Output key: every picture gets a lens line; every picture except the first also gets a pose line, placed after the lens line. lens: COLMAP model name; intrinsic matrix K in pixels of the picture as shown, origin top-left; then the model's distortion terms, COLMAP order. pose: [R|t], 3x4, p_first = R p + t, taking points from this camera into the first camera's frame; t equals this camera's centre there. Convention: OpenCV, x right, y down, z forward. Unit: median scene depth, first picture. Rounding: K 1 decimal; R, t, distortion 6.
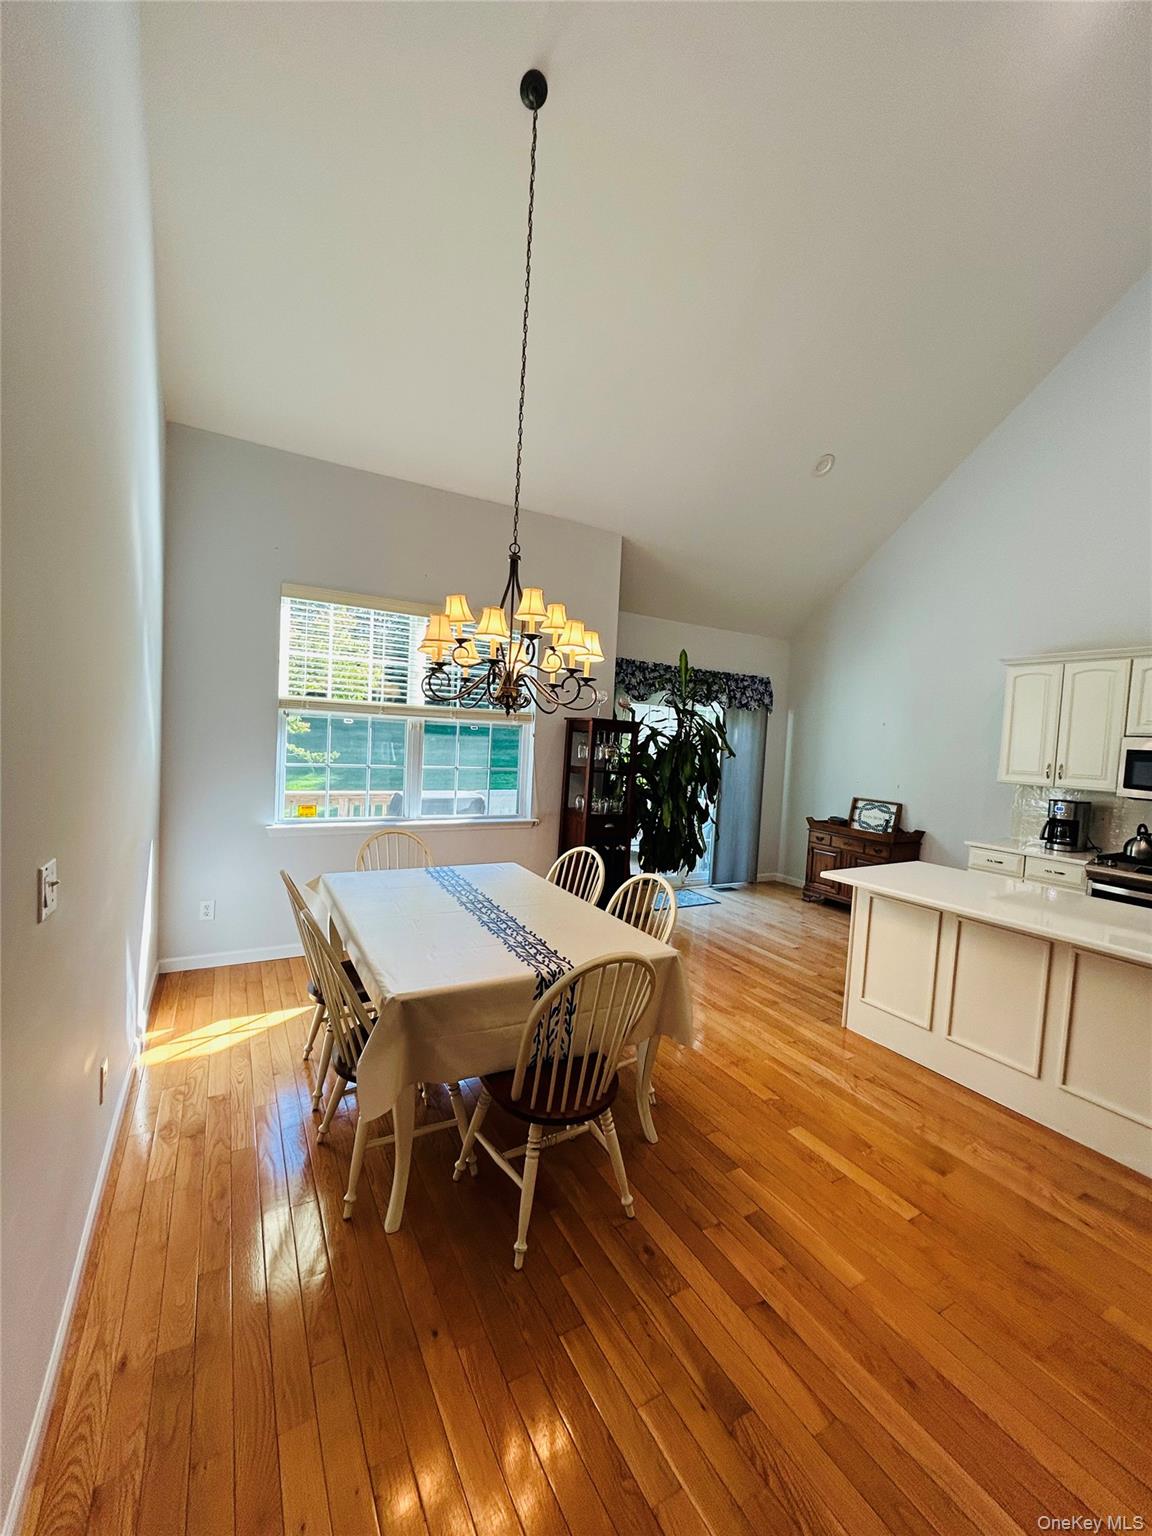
lens RADIAL K [[620.1, 0, 576.0], [0, 620.1, 768.0], [0, 0, 1]] dist [0.001344, 0.000365]
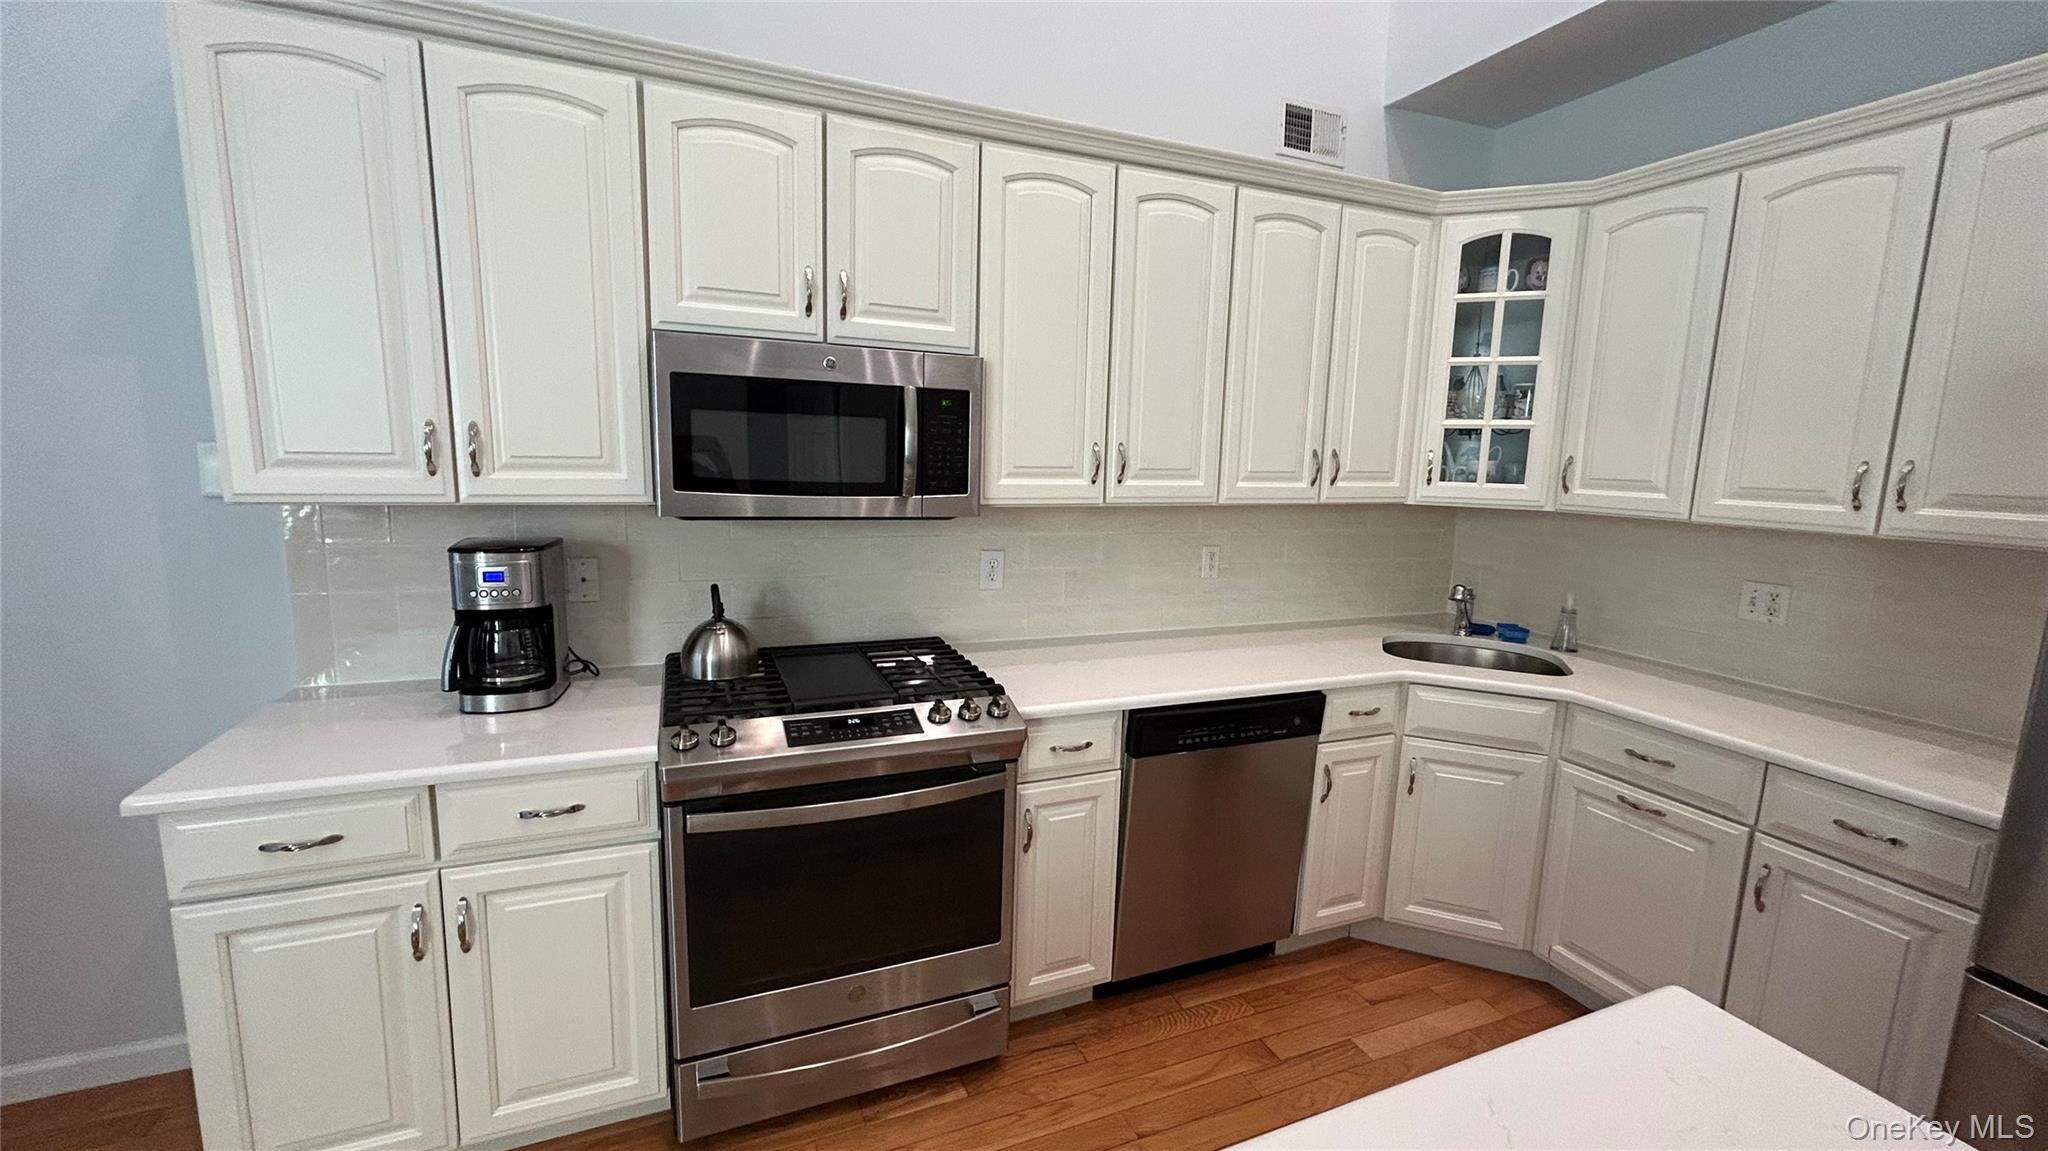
lens RADIAL K [[819.3, 0, 1024.0], [0, 819.3, 575.5], [0, 0, 1]] dist [0.001741, -0.001938]
pose [[0.128943, -0.193326, 0.972625, 0.408335], [0.028360, 0.981130, 0.191257, -0.000865], [-0.991246, 0.002923, 0.131993, 0.652577]]
